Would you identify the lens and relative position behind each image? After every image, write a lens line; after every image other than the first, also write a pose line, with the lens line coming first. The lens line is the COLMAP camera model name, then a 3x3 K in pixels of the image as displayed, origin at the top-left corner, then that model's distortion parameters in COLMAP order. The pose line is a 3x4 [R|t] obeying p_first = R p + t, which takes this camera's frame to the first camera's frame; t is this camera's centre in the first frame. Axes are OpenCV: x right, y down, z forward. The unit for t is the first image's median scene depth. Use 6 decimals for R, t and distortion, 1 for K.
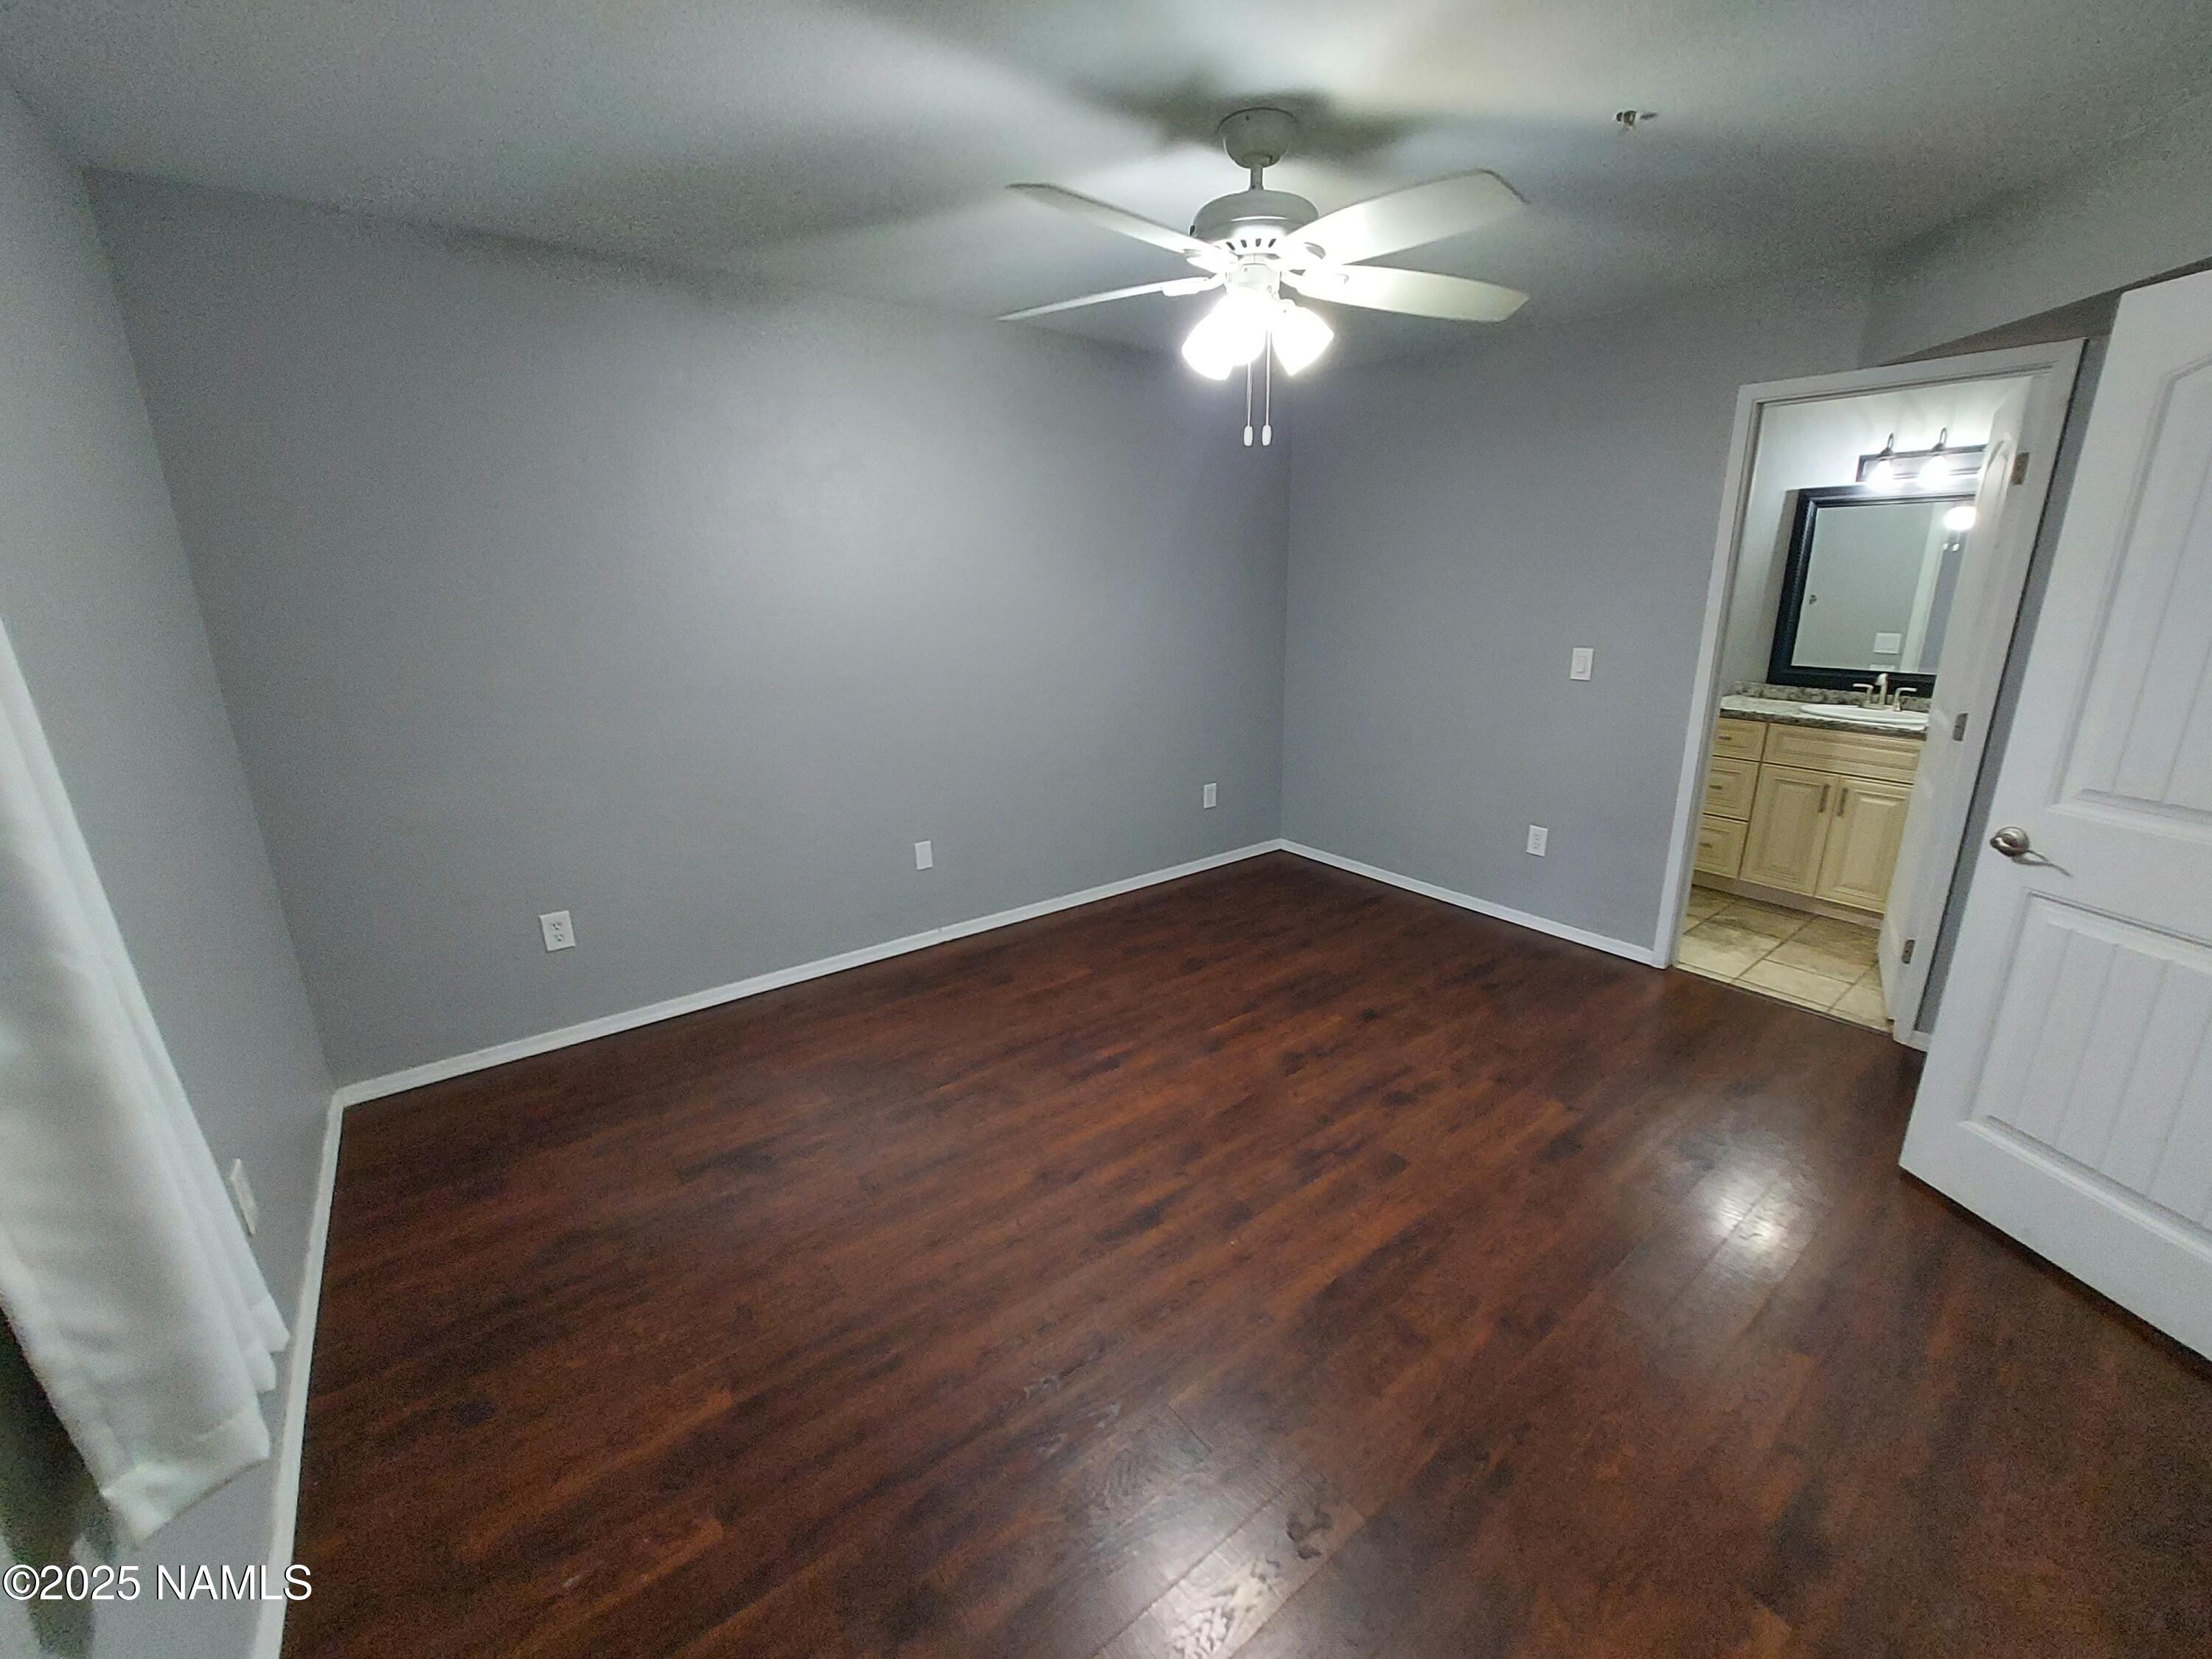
lens RADIAL K [[874.8, 0, 1124.6], [0, 874.8, 822.3], [0, 0, 1]] dist [-0.015015, -0.000841]
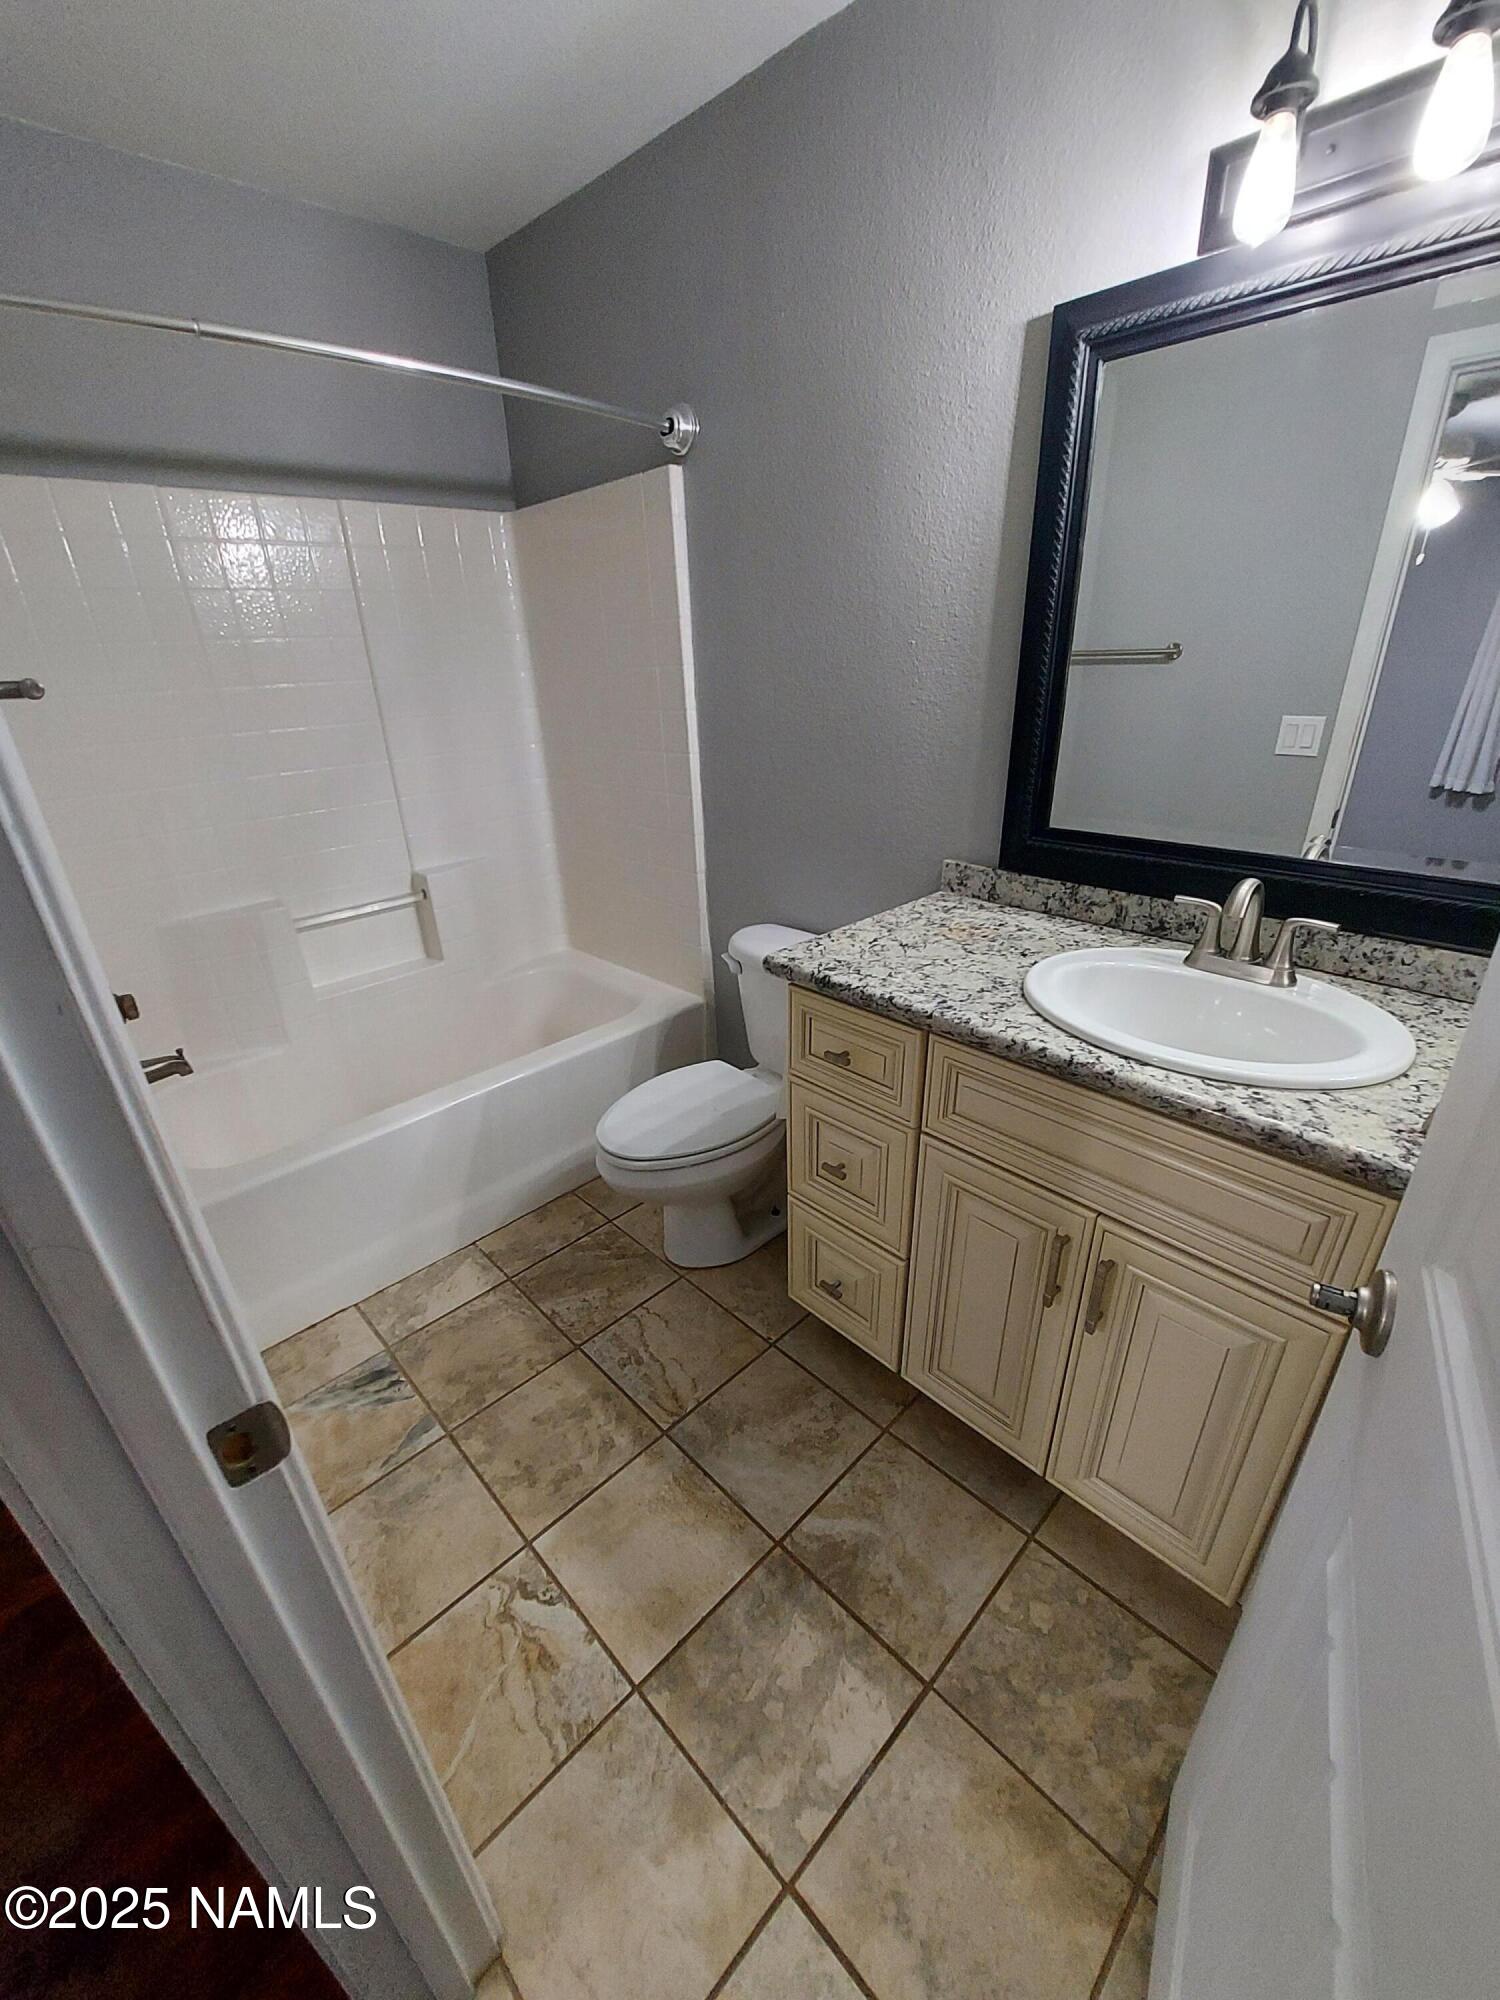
lens RADIAL K [[791.0, 0, 736.3], [0, 791.0, 1005.7], [0, 0, 1]] dist [-0.015015, -0.000841]
pose [[0.995130, -0.067005, 0.072292, 0.624679], [0.055099, 0.986268, 0.155688, -0.172073], [-0.081731, -0.150946, 0.985157, 0.676122]]
